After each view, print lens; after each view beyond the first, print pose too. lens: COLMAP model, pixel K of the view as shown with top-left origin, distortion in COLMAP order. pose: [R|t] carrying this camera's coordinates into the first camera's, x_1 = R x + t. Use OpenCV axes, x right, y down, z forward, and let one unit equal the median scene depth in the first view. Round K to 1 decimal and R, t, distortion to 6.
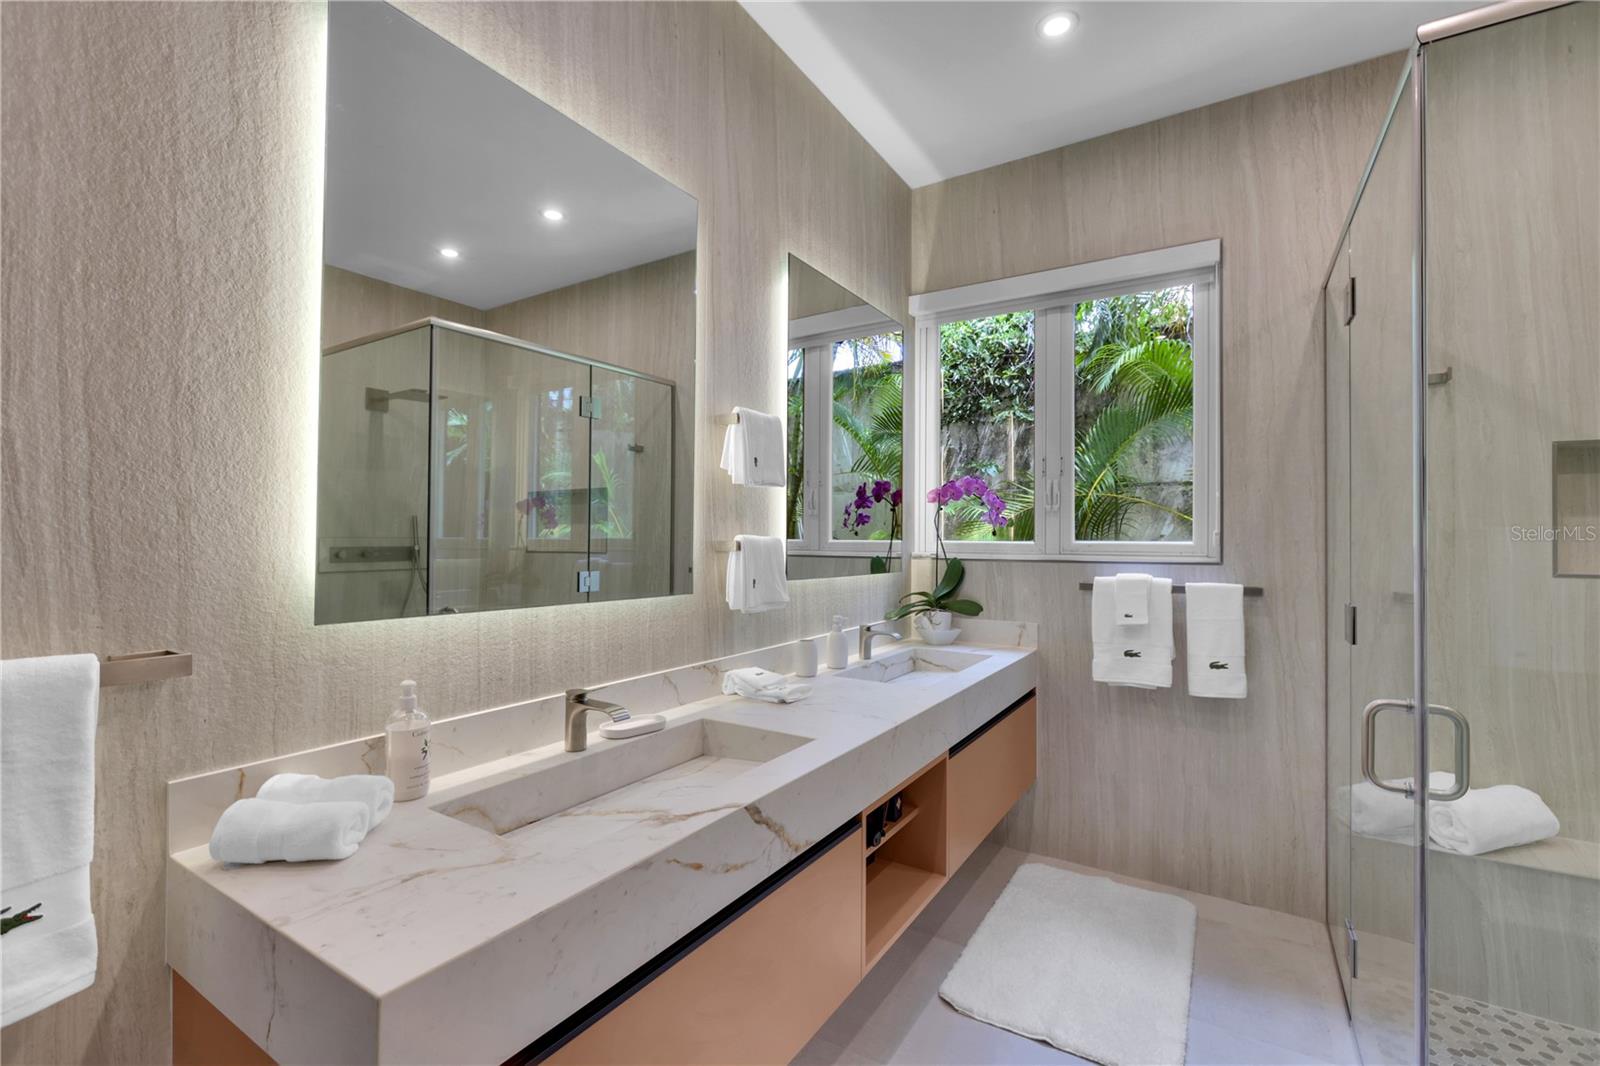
lens RADIAL K [[725.0, 0, 787.2], [0, 725.0, 532.1], [0, 0, 1]] dist [-0.001331, 0.001441]
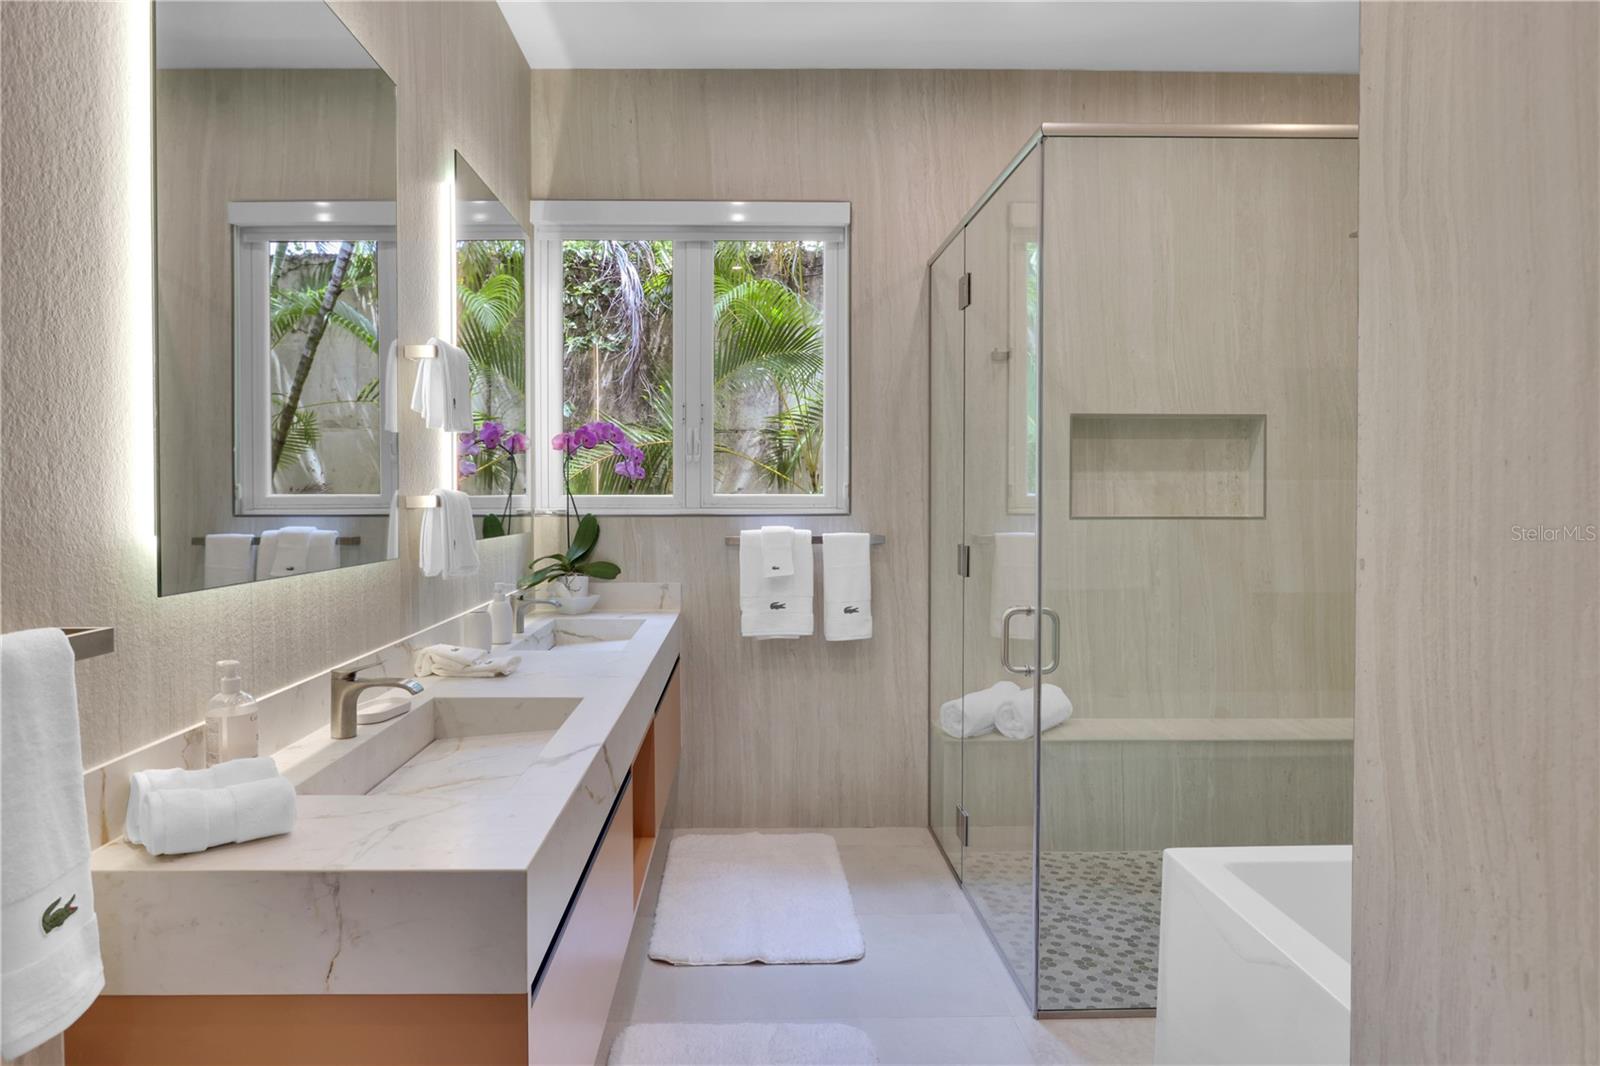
lens RADIAL K [[1040.4, 0, 765.6], [0, 1040.4, 525.9], [0, 0, 1]] dist [-0.008165, -0.000603]
pose [[0.830296, -0.023609, 0.556822, -0.345042], [0.000939, 0.999160, 0.040964, -0.001776], [-0.557321, -0.033490, 0.829621, -0.187182]]
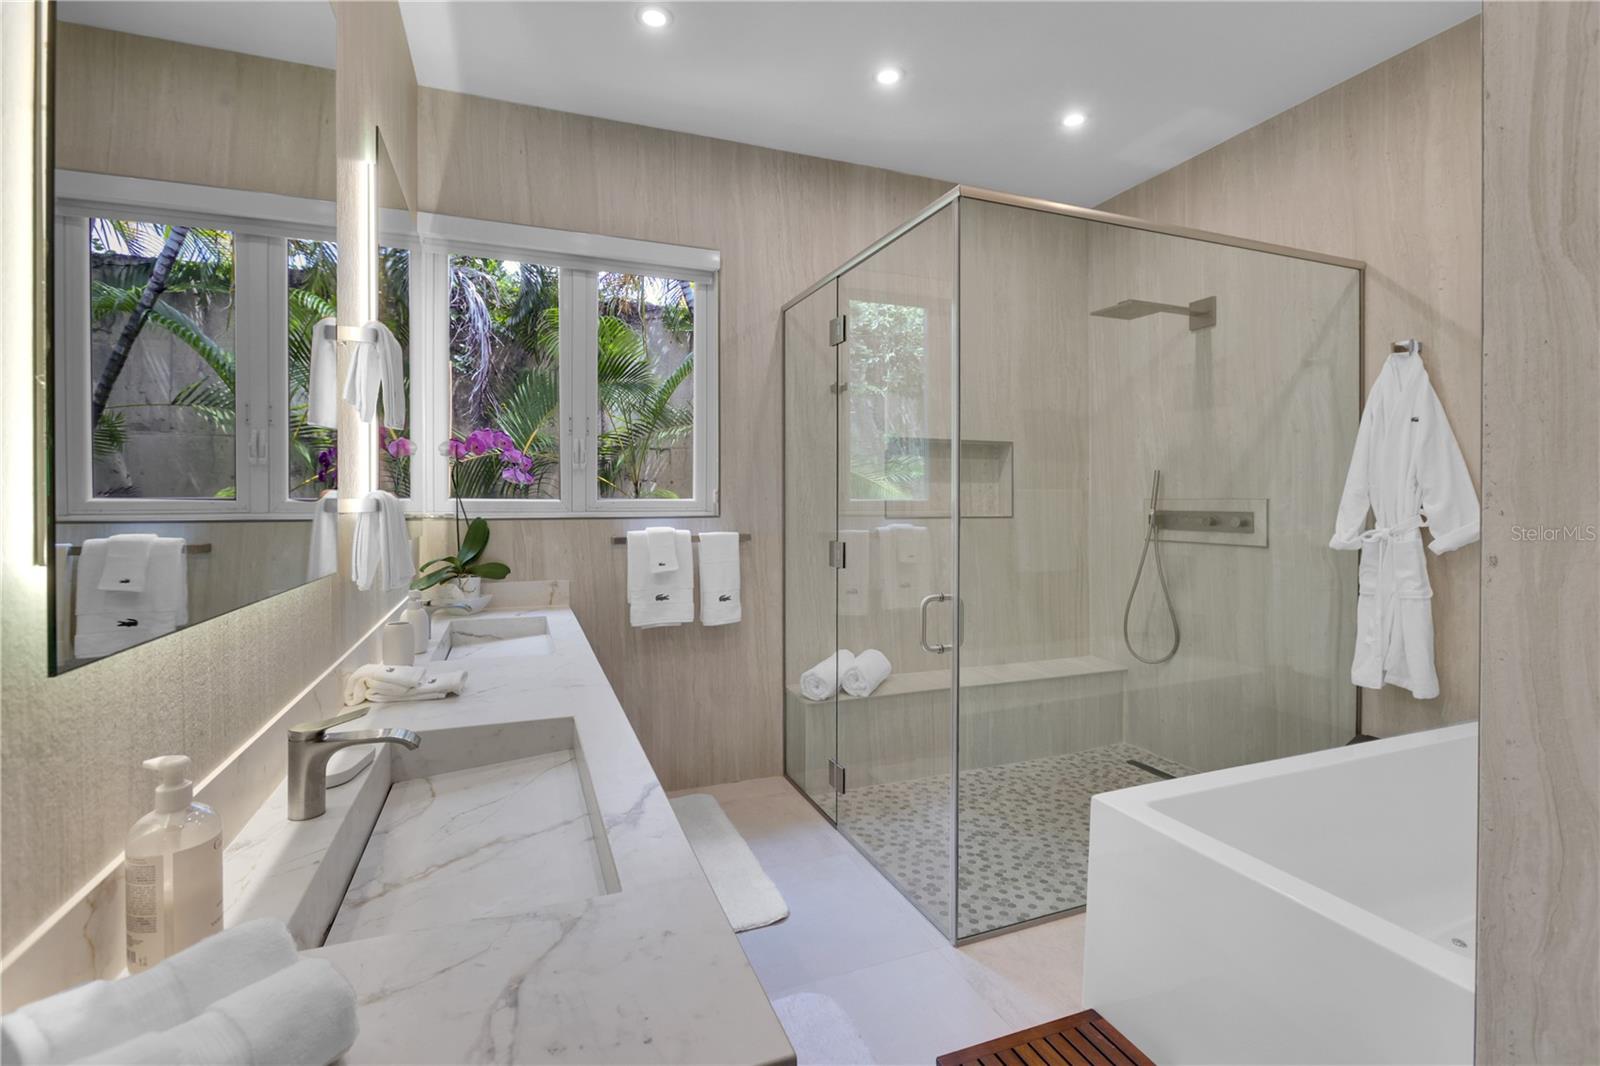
lens RADIAL K [[743.6, 0, 803.9], [0, 743.6, 511.3], [0, 0, 1]] dist [-0.002023, 0.000435]
pose [[0.573306, -0.017347, 0.819158, -0.358549], [-0.004399, 0.999696, 0.024248, 0.003315], [-0.819330, -0.017505, 0.573055, 0.153092]]
